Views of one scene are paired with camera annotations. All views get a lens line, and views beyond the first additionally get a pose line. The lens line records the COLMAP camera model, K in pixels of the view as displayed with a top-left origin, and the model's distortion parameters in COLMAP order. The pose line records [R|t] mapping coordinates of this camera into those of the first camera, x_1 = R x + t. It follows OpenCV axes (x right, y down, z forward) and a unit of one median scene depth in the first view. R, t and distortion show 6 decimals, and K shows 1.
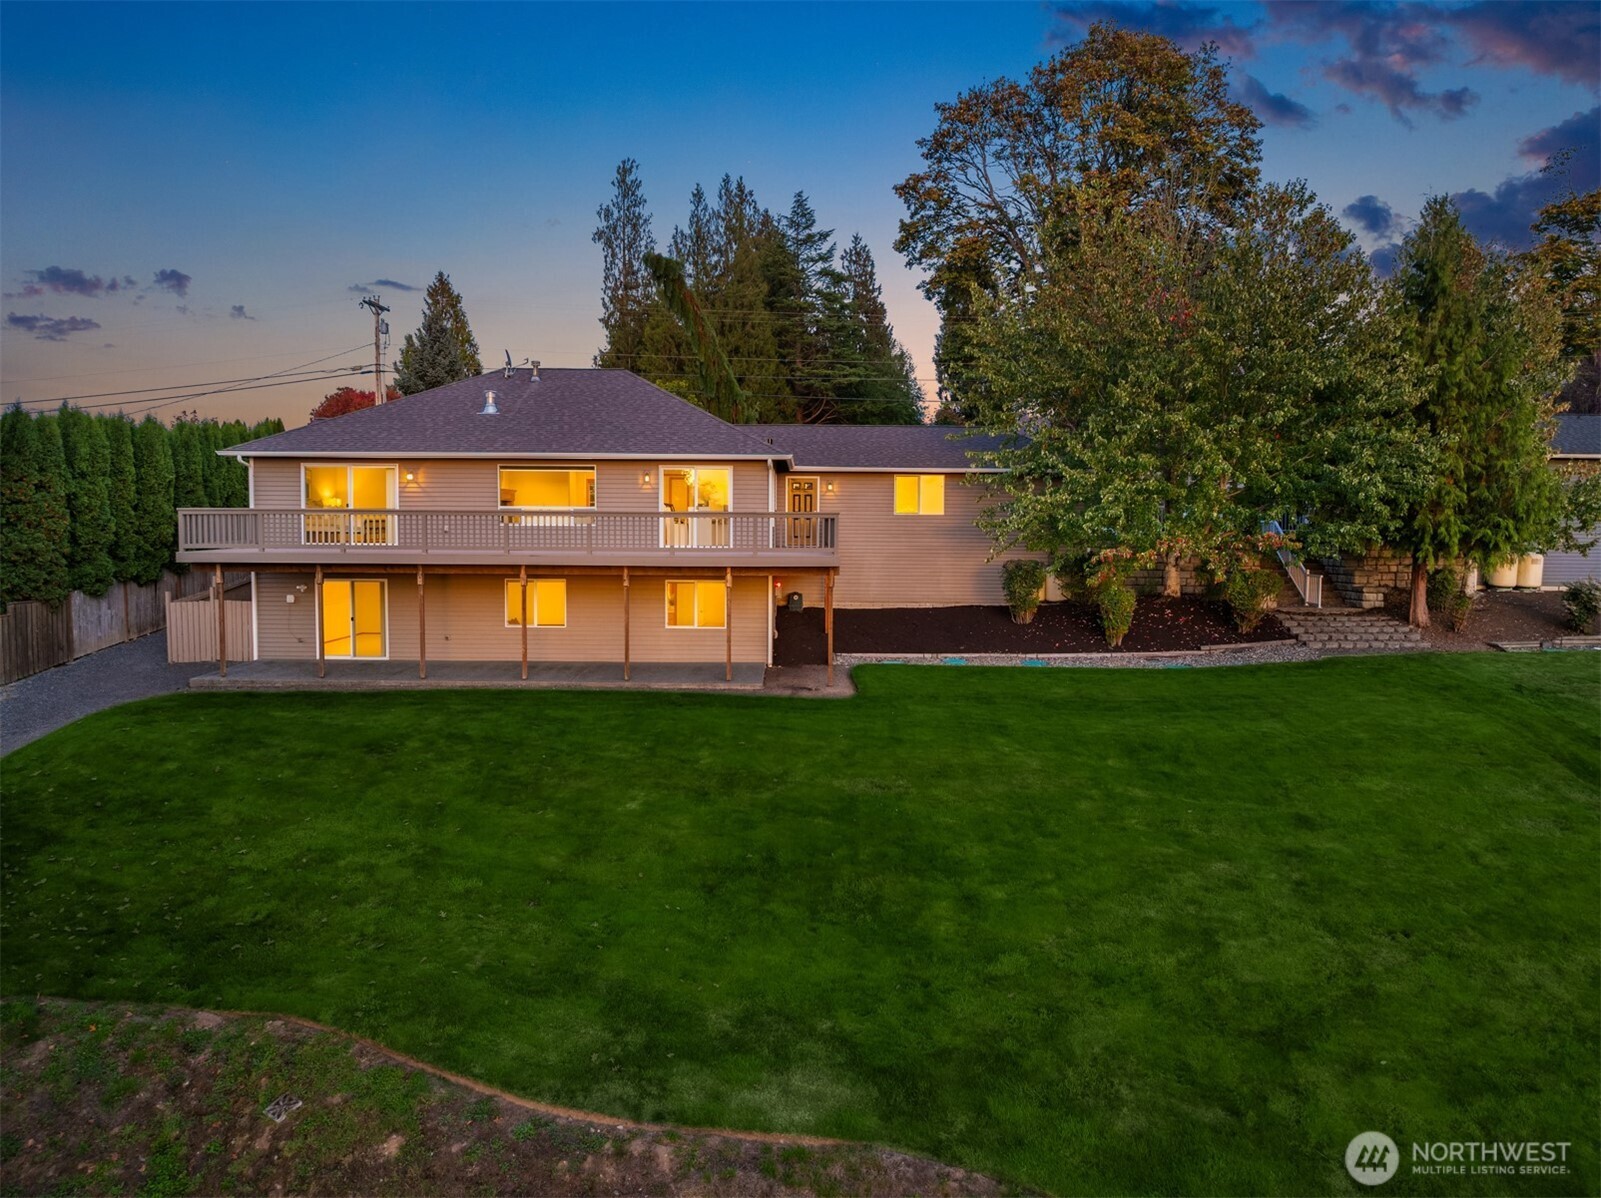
lens RADIAL K [[1118.6, 0, 800.5], [0, 1118.6, 599.0], [0, 0, 1]] dist [-0.043871, 0.005468]
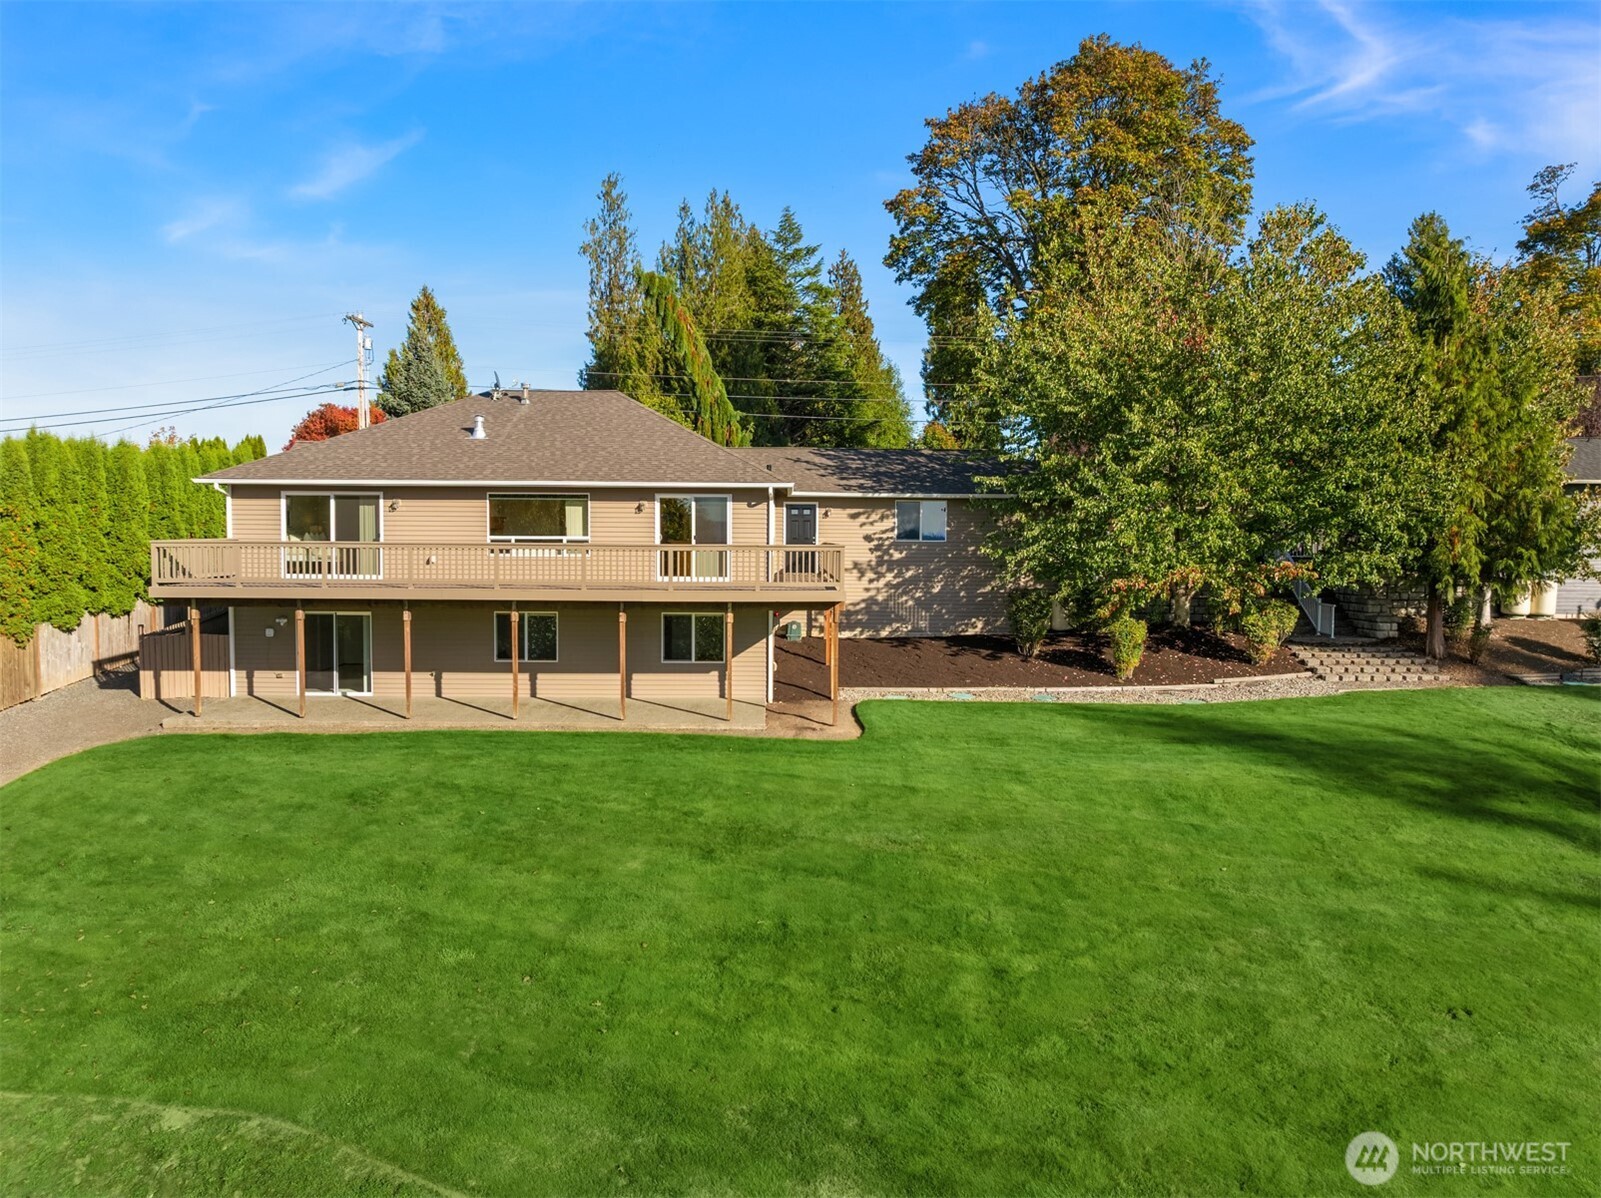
lens RADIAL K [[1118.6, 0, 800.5], [0, 1118.6, 599.0], [0, 0, 1]] dist [-0.043871, 0.005468]
pose [[0.999895, -0.000699, 0.014507, -0.017325], [0.000853, 0.999944, -0.010570, -0.020809], [-0.014499, 0.010581, 0.999839, 0.041043]]
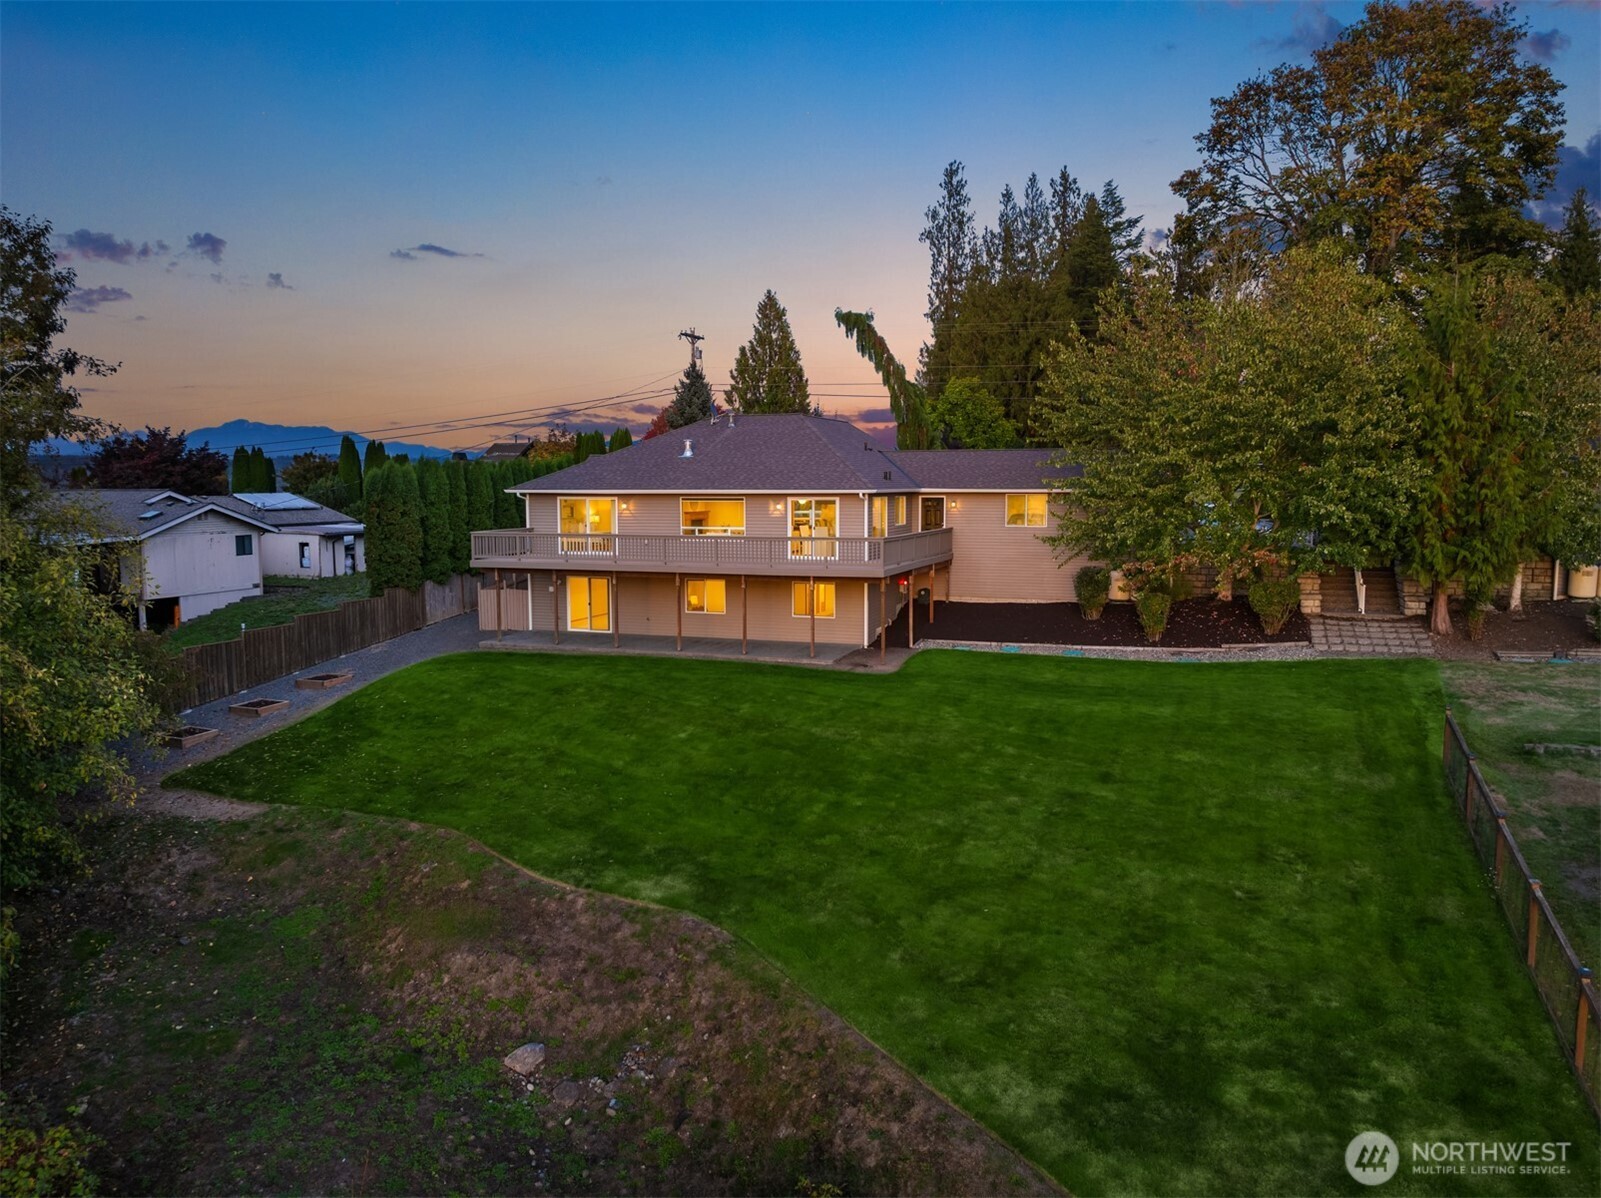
lens RADIAL K [[1105.3, 0, 800.5], [0, 1105.3, 599.0], [0, 0, 1]] dist [-0.026397, 0.002610]
pose [[0.942601, 0.023903, -0.333064, 0.382131], [-0.014128, 0.999396, 0.031742, -0.043361], [0.333622, -0.025214, 0.942370, -0.301339]]
